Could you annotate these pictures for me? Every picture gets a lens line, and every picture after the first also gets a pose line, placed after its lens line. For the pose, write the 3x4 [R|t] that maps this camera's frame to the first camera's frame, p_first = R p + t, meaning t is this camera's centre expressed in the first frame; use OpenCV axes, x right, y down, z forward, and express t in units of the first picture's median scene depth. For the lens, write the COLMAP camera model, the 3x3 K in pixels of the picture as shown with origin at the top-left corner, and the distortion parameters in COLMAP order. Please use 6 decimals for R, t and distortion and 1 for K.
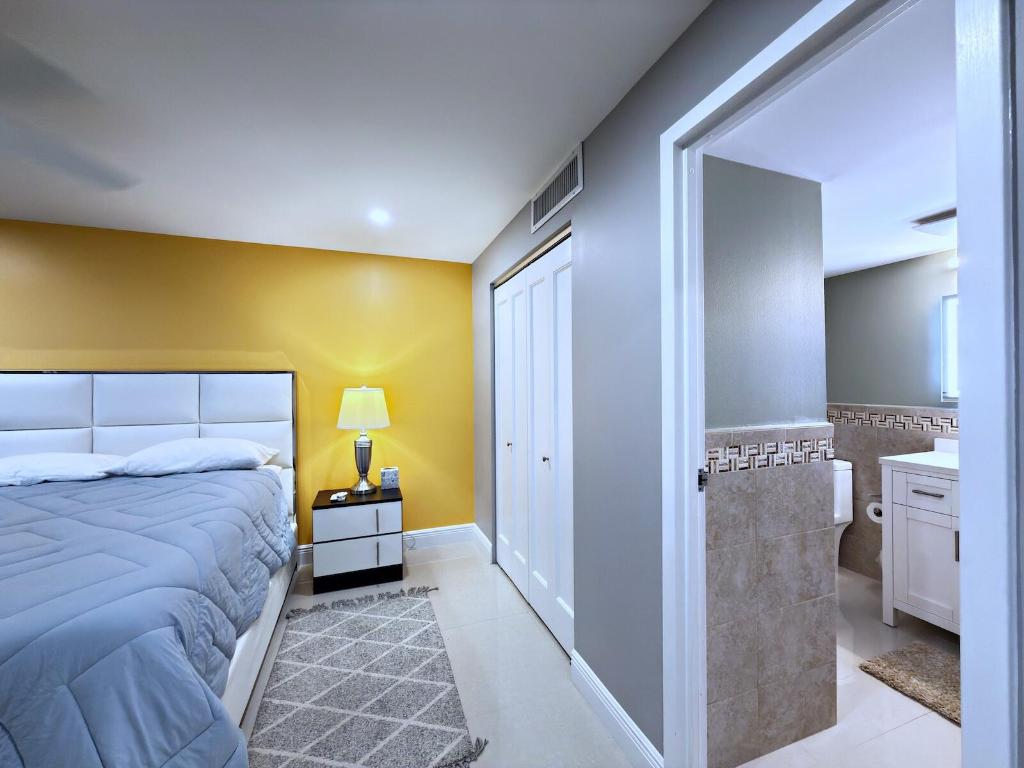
lens RADIAL K [[407.9, 0, 513.6], [0, 407.9, 383.9], [0, 0, 1]] dist [0.000143, 0.000372]
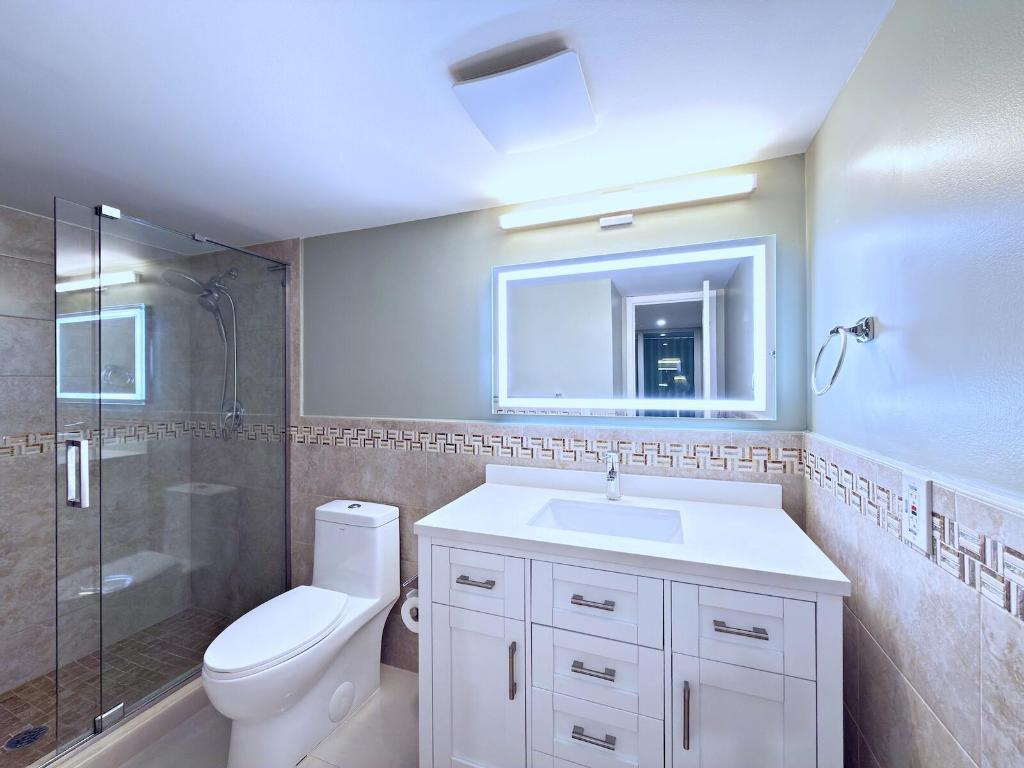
lens RADIAL K [[407.9, 0, 513.6], [0, 407.9, 383.9], [0, 0, 1]] dist [0.000143, 0.000372]
pose [[0.651211, 0.008107, 0.758853, 0.474673], [-0.004620, 0.999967, -0.006718, -0.004033], [-0.758882, 0.000869, 0.651227, 0.453871]]
